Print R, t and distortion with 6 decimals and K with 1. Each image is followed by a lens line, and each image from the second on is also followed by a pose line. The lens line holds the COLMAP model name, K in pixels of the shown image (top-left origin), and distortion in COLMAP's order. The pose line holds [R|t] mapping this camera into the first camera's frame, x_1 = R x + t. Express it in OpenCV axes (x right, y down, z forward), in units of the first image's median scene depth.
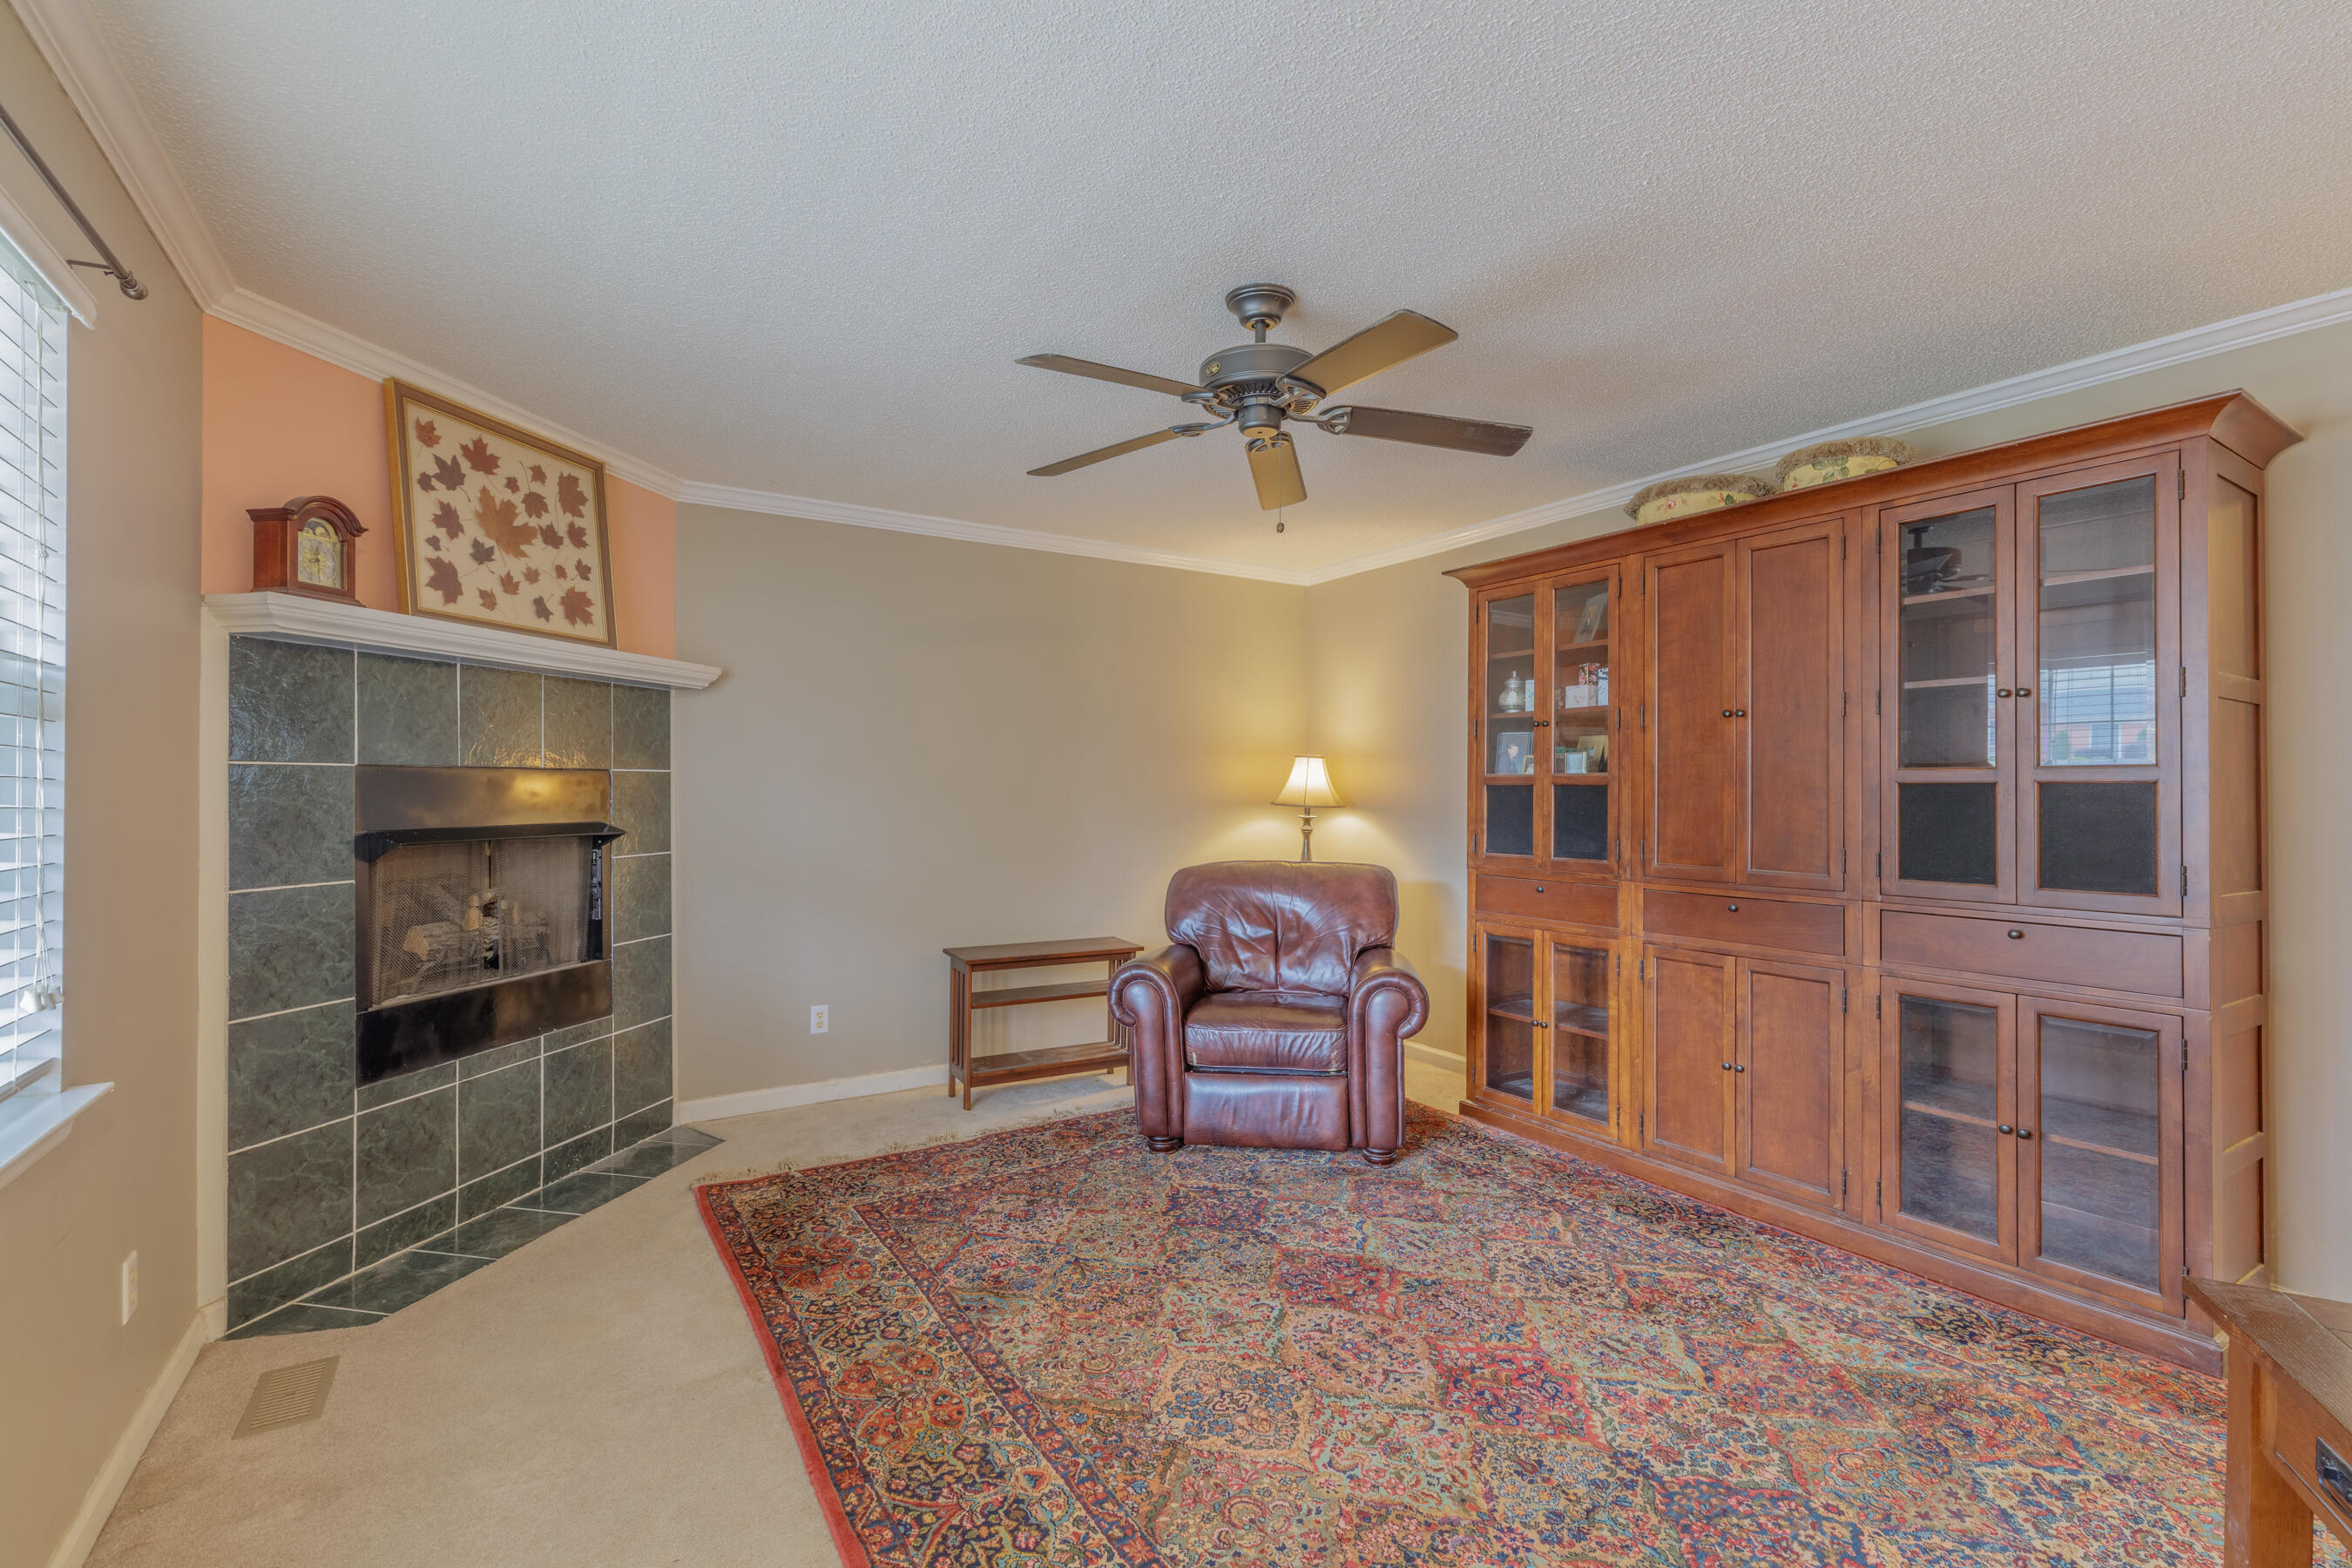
lens RADIAL K [[1044.3, 0, 1181.0], [0, 1044.3, 774.3], [0, 0, 1]] dist [0.001501, -0.000152]
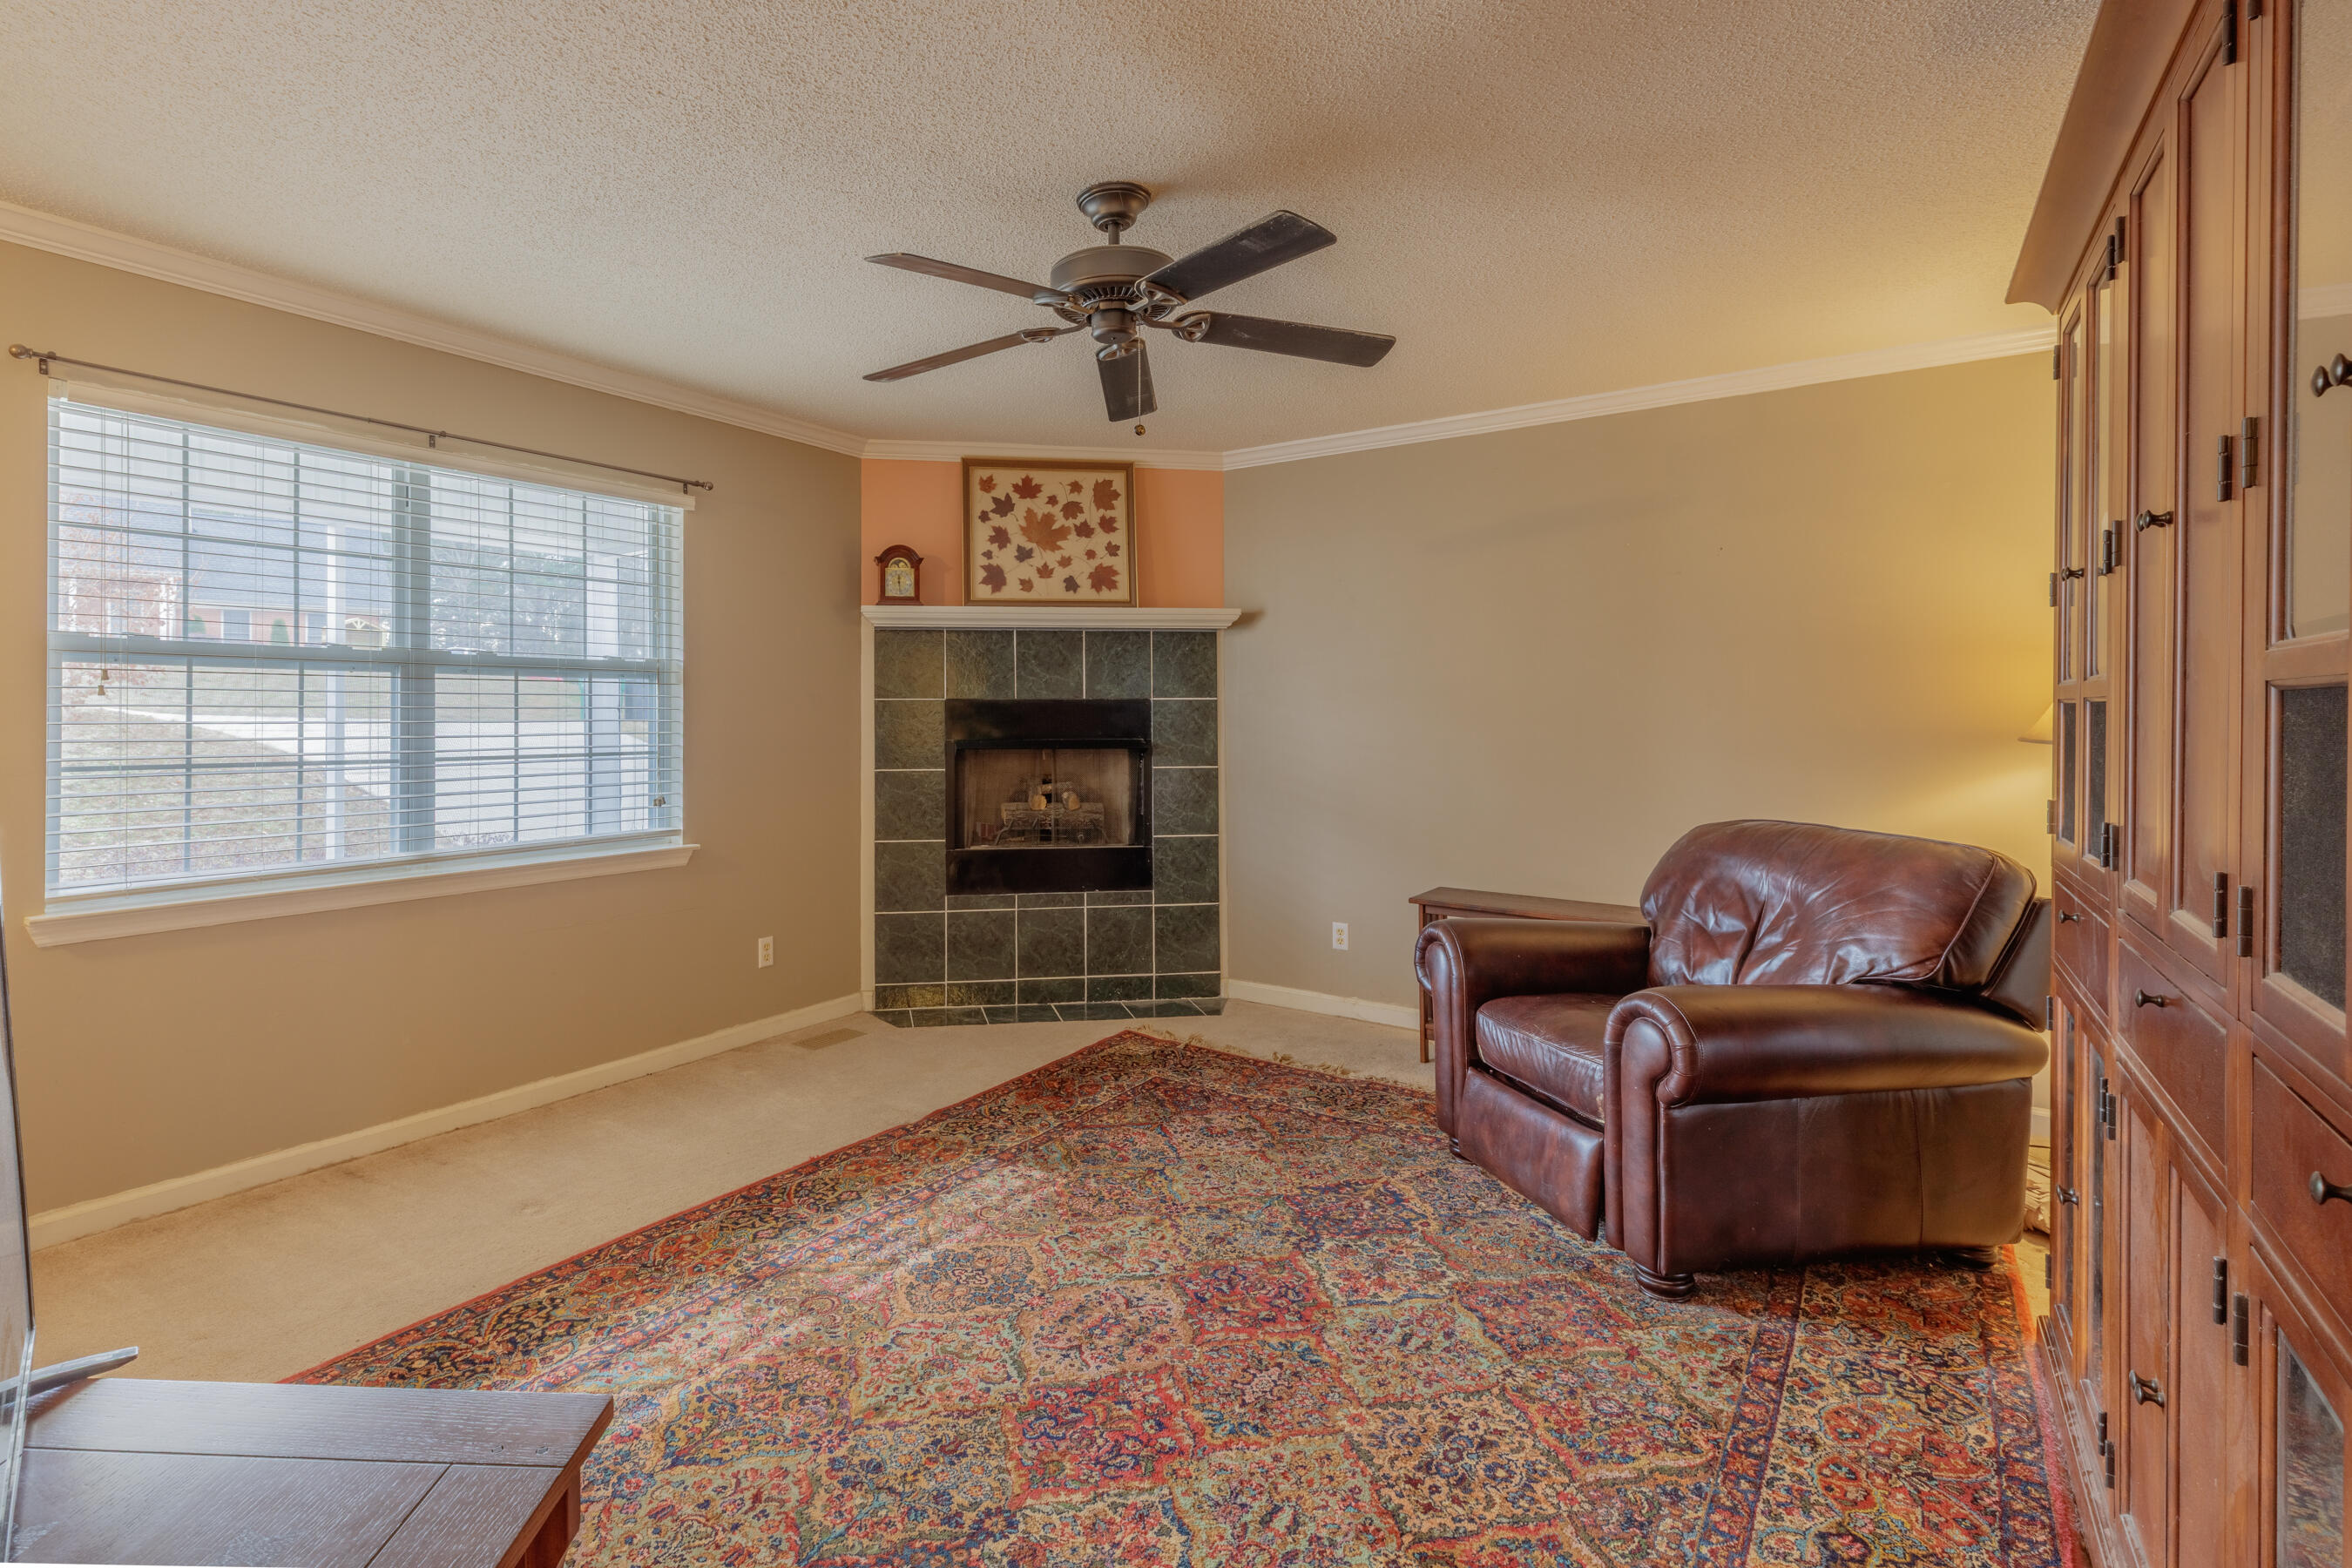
lens RADIAL K [[1220.9, 0, 1174.9], [0, 1220.9, 702.9], [0, 0, 1]] dist [0.001497, 0.000100]
pose [[0.359980, -0.009653, -0.932910, 0.967501], [0.013251, 0.999899, -0.005234, 0.009852], [0.932866, -0.010478, 0.360072, 0.549379]]
